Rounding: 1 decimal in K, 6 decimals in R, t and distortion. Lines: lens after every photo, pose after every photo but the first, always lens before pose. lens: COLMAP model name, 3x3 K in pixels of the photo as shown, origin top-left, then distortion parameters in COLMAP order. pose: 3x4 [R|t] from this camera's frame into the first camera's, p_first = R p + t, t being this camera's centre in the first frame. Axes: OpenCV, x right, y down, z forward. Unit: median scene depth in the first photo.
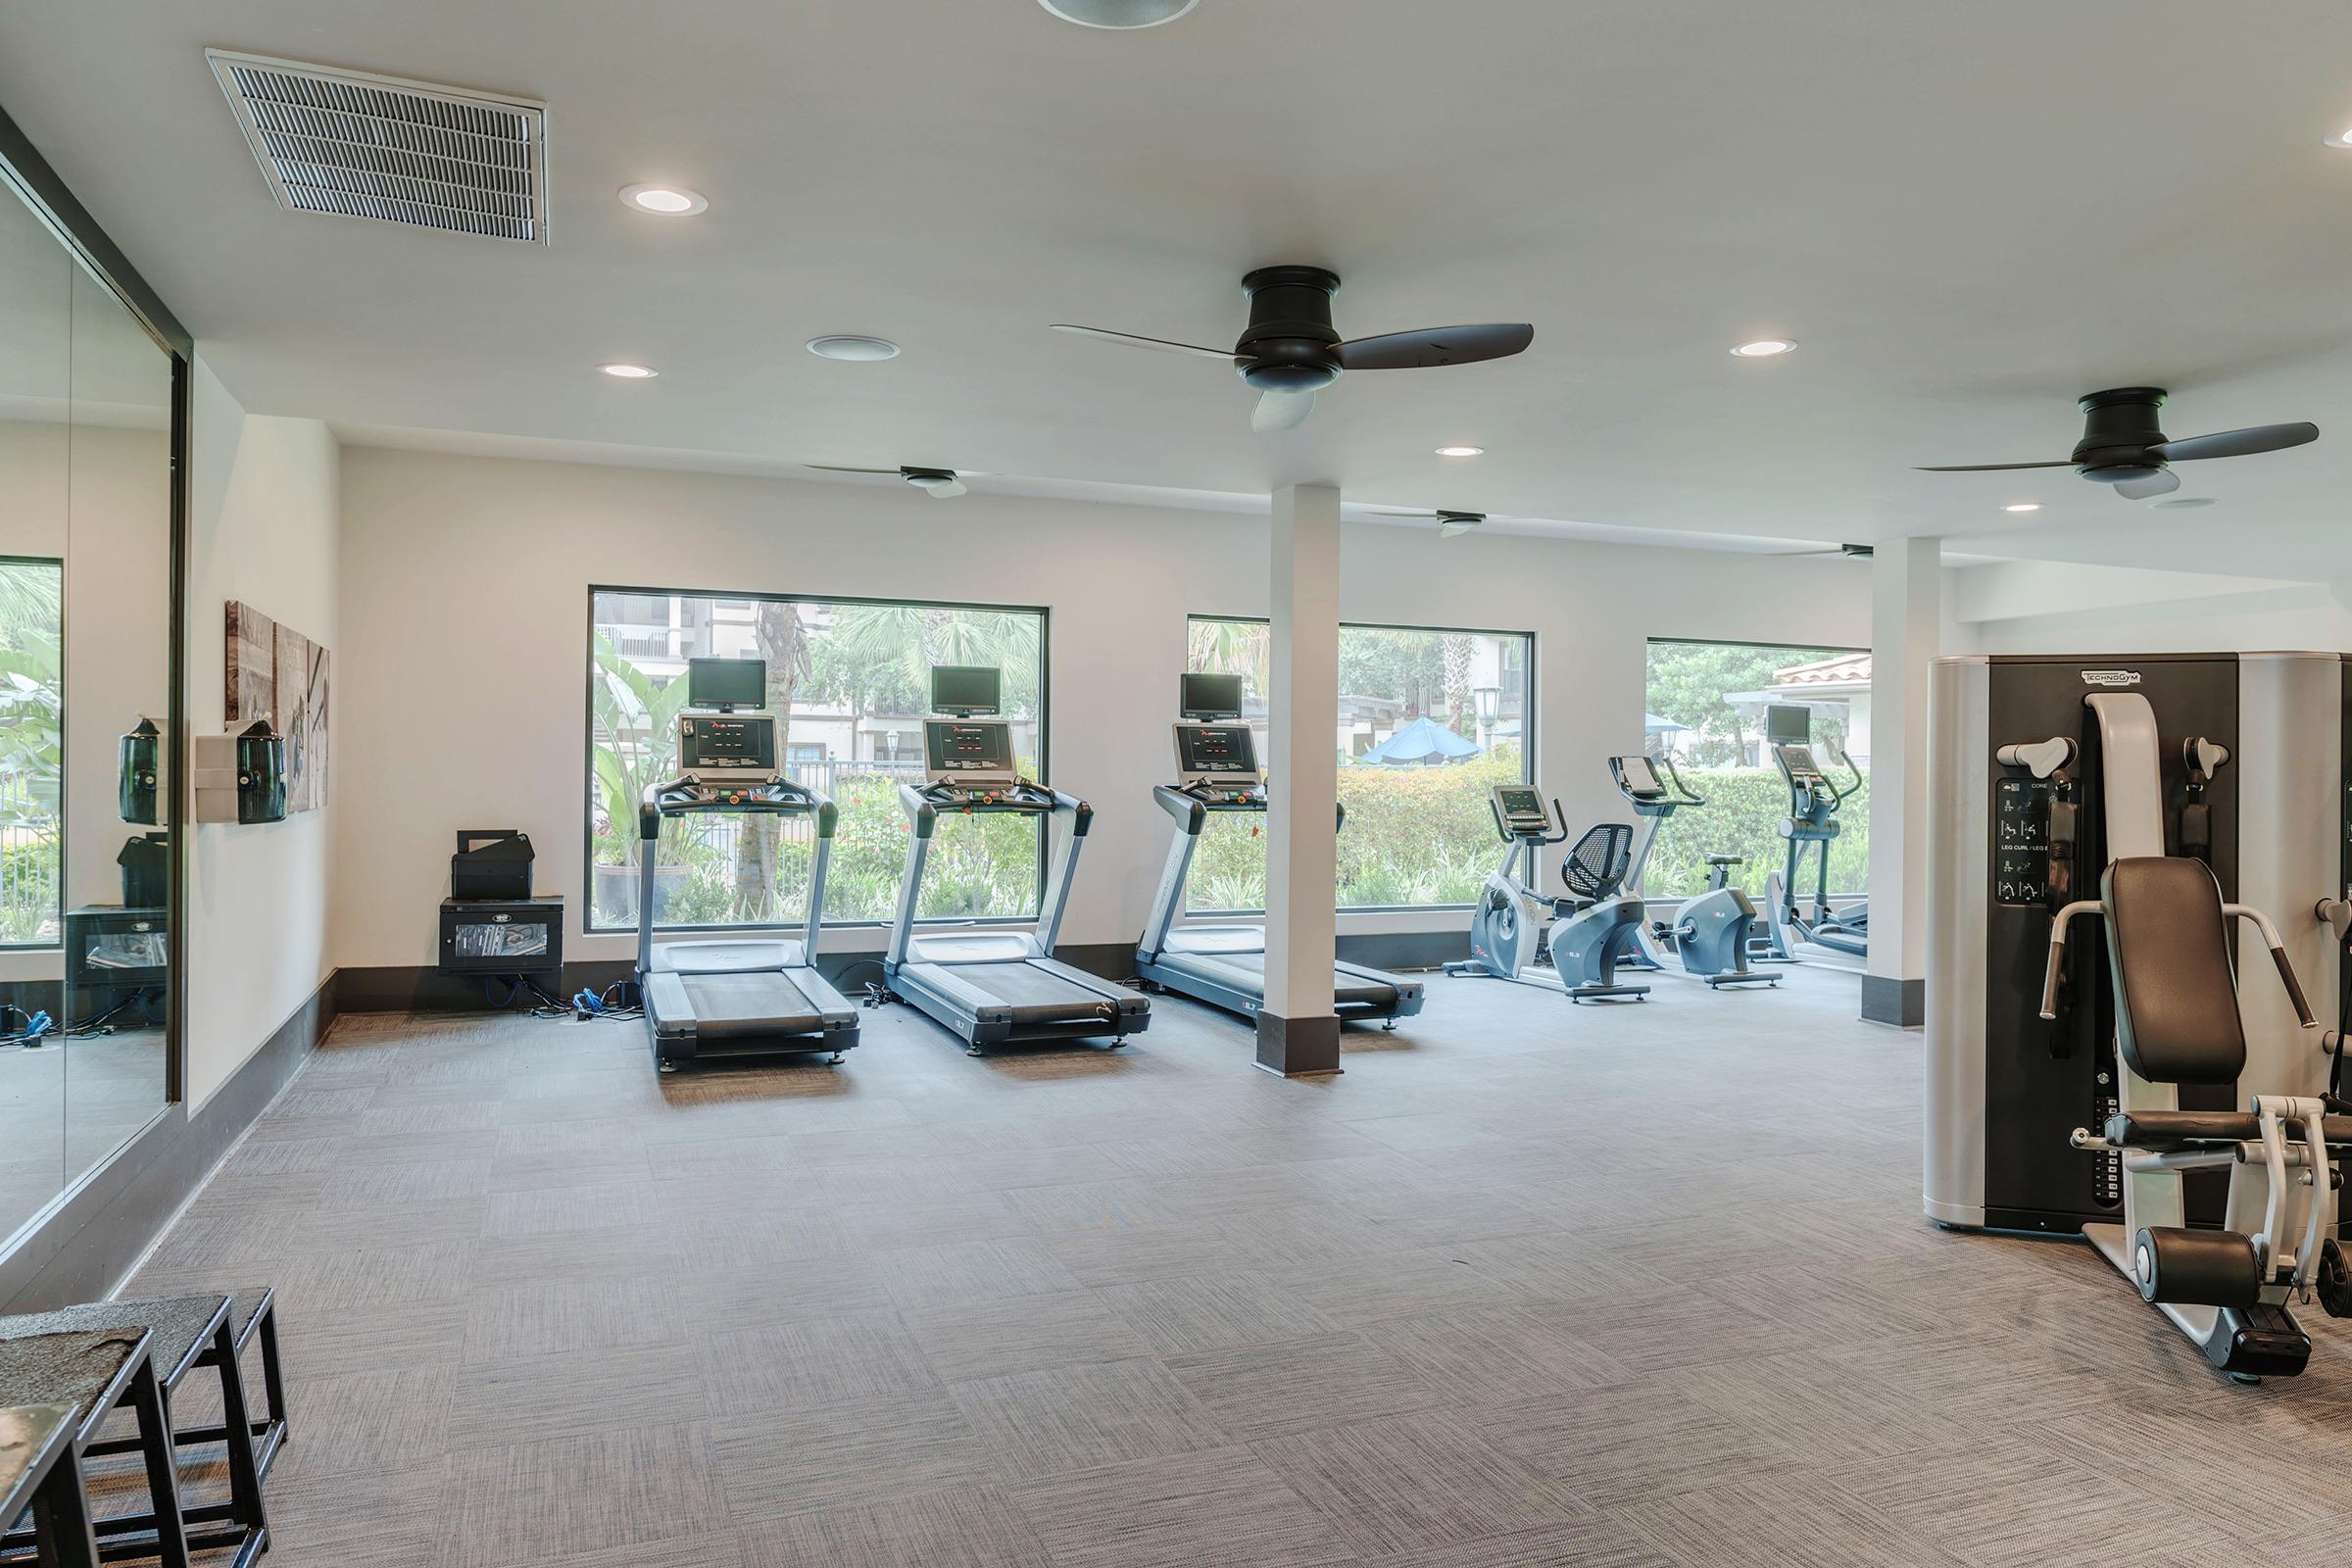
lens RADIAL K [[1557.9, 0, 1180.1], [0, 1557.9, 775.4], [0, 0, 1]] dist [-0.000335, -0.001695]
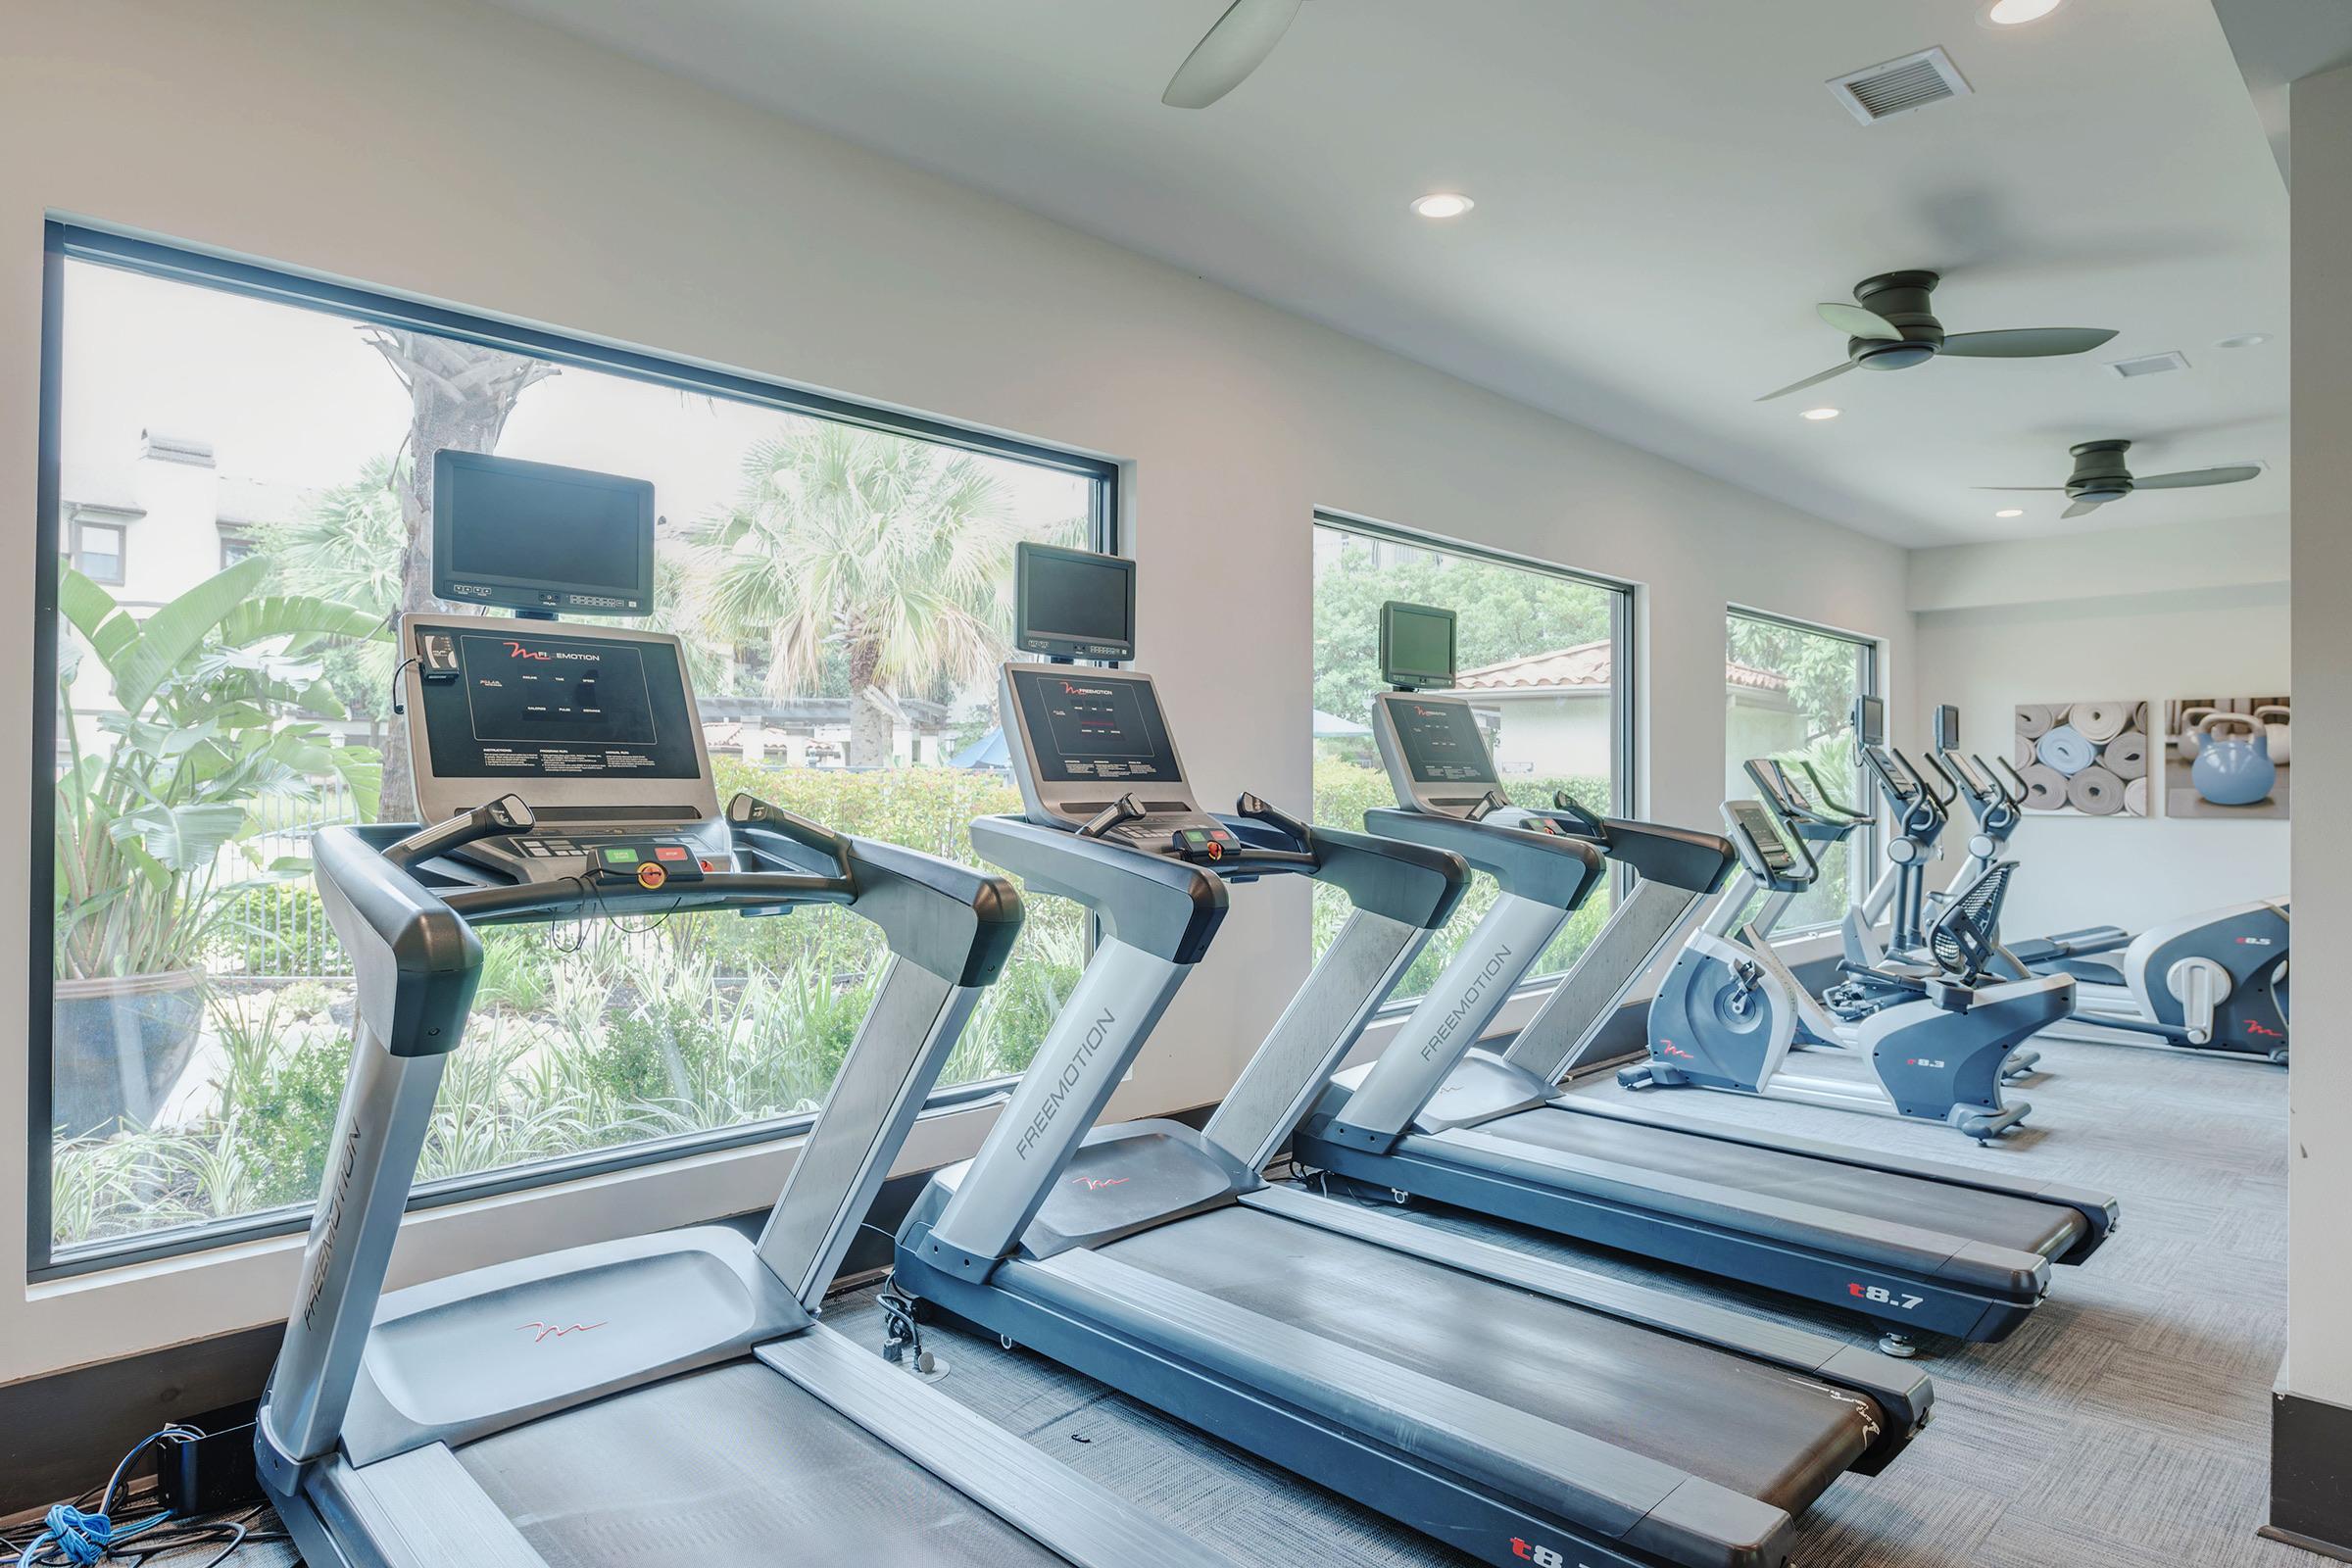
lens RADIAL K [[1360.1, 0, 1178.4], [0, 1360.1, 780.0], [0, 0, 1]] dist [-0.004772, -0.000240]
pose [[0.918232, -0.002544, 0.396036, -0.291569], [0.002851, 0.999996, -0.000188, -0.003756], [-0.396034, 0.001302, 0.918235, 0.687790]]
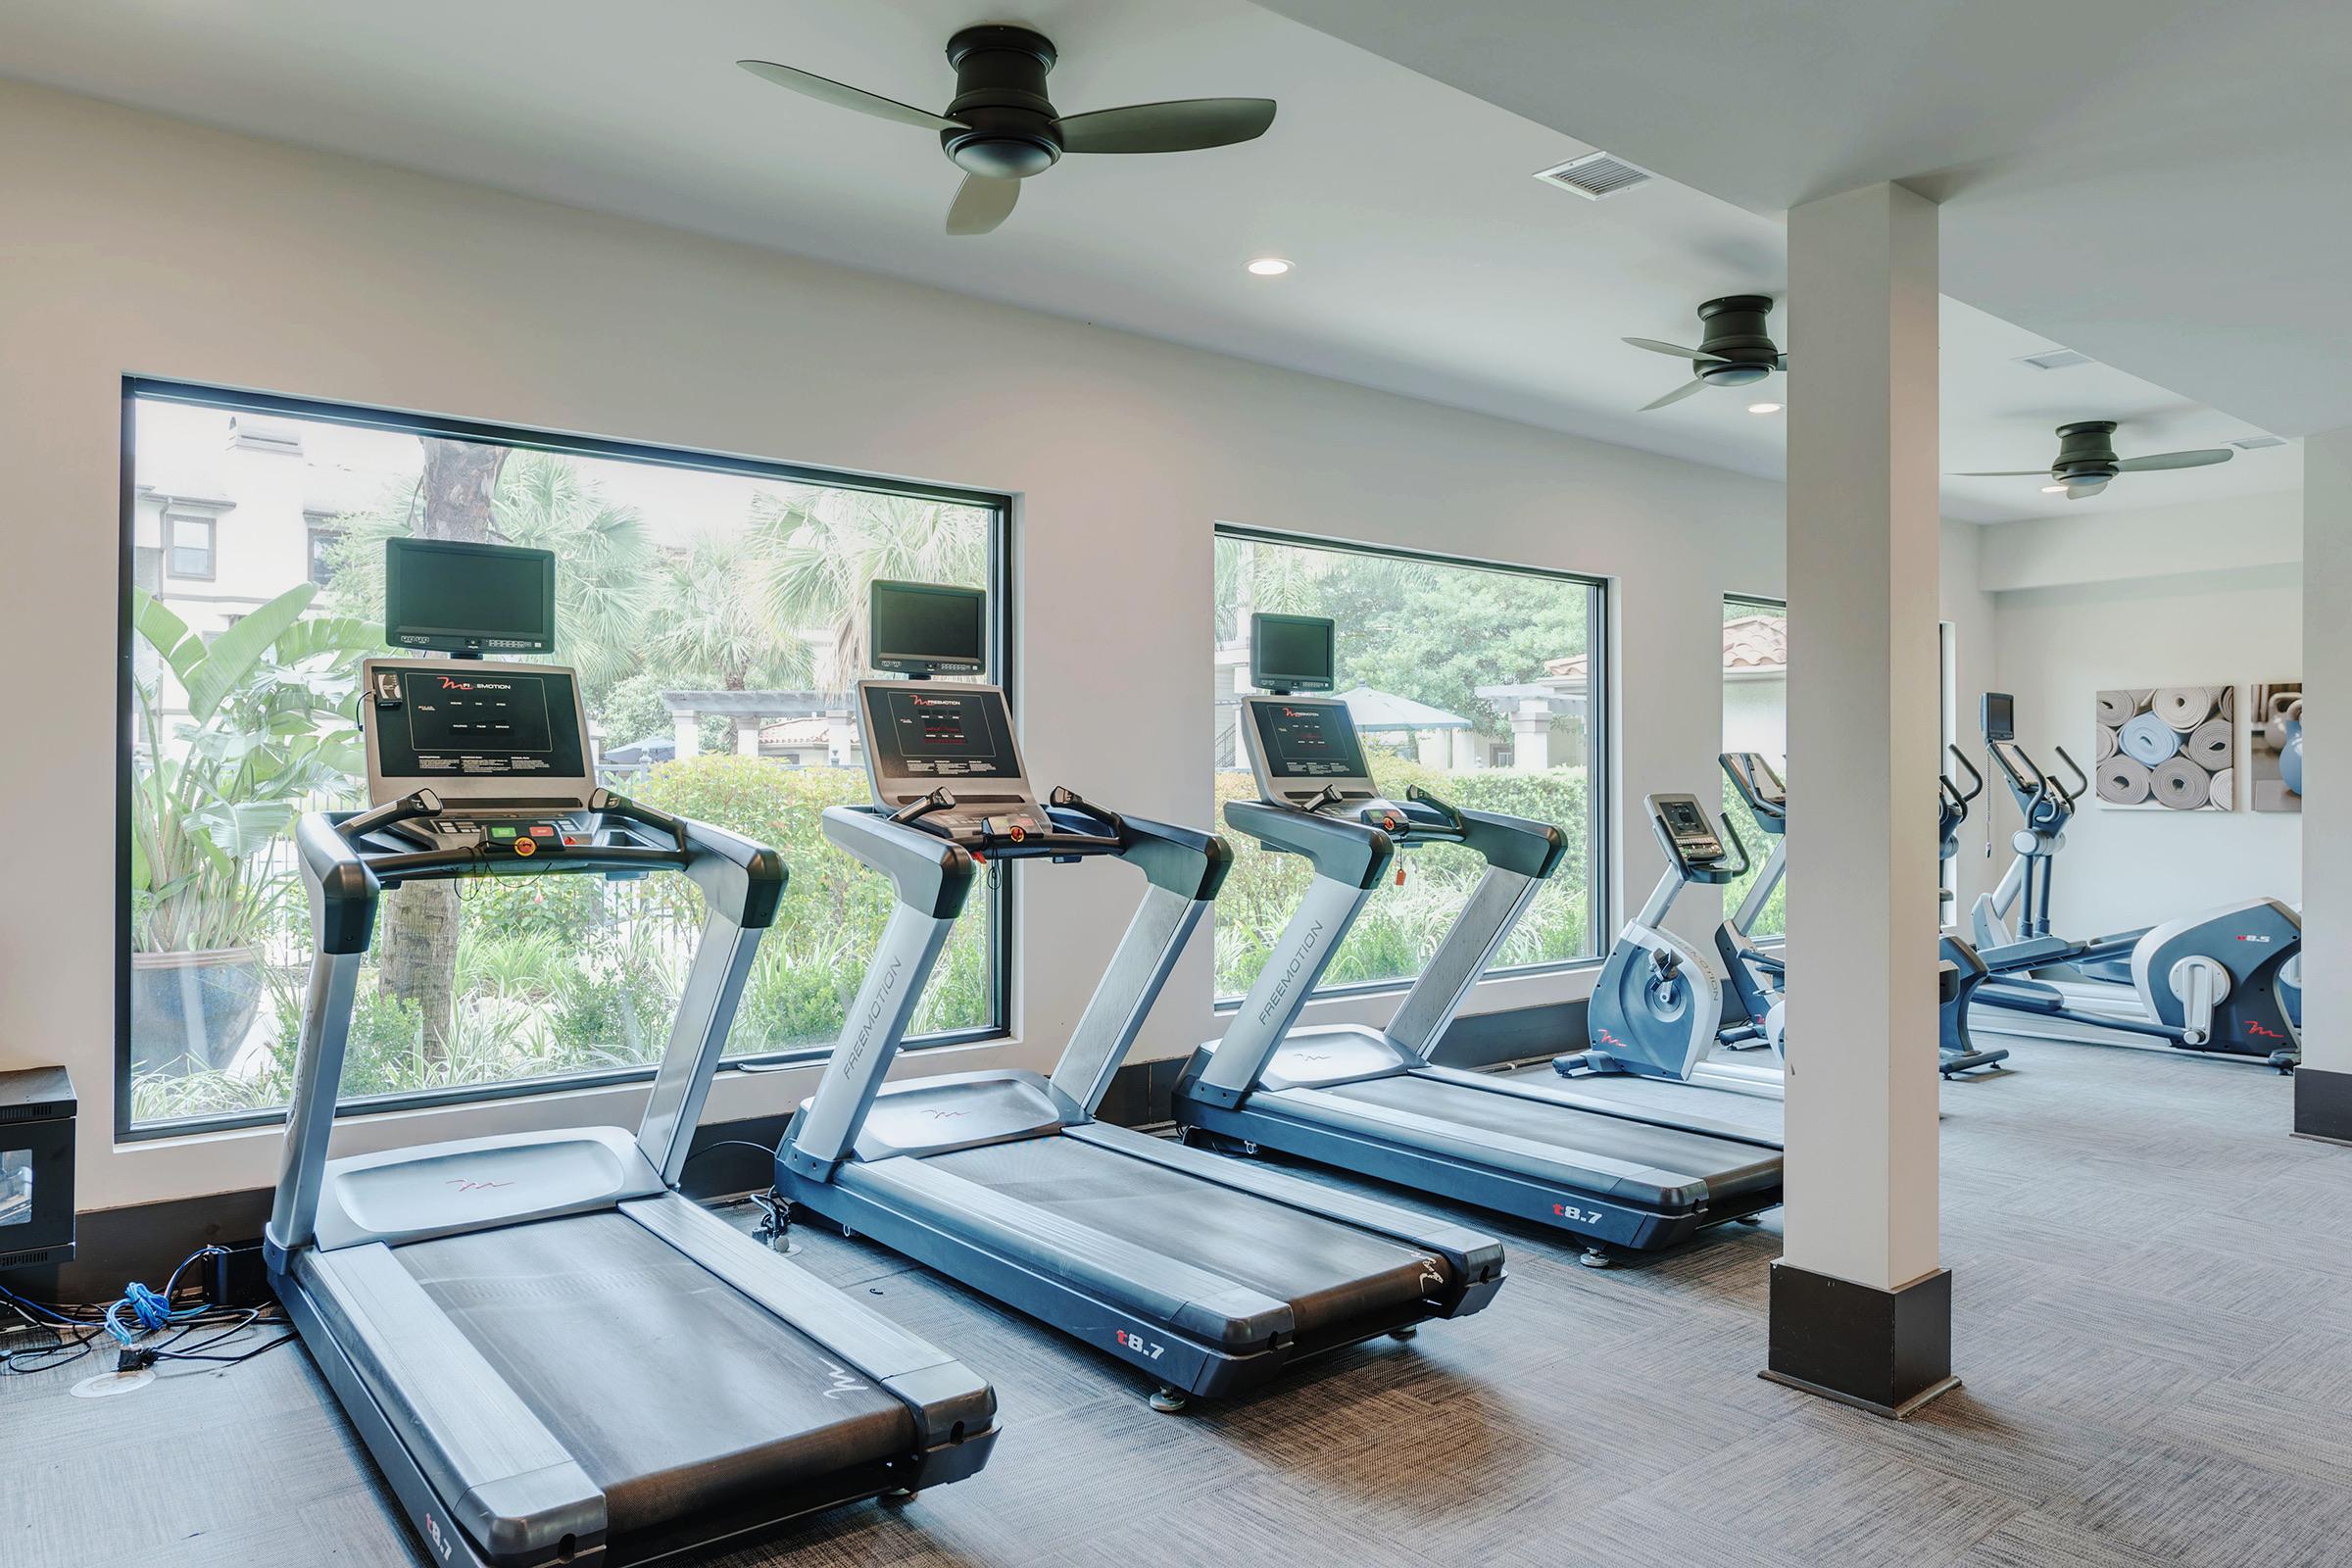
lens RADIAL K [[1557.9, 0, 1180.1], [0, 1557.9, 775.4], [0, 0, 1]] dist [-0.000335, -0.001695]
pose [[0.955504, -0.006884, 0.294898, -0.233580], [0.007715, 0.999969, -0.001652, -0.002757], [-0.294878, 0.003854, 0.955527, 0.506958]]
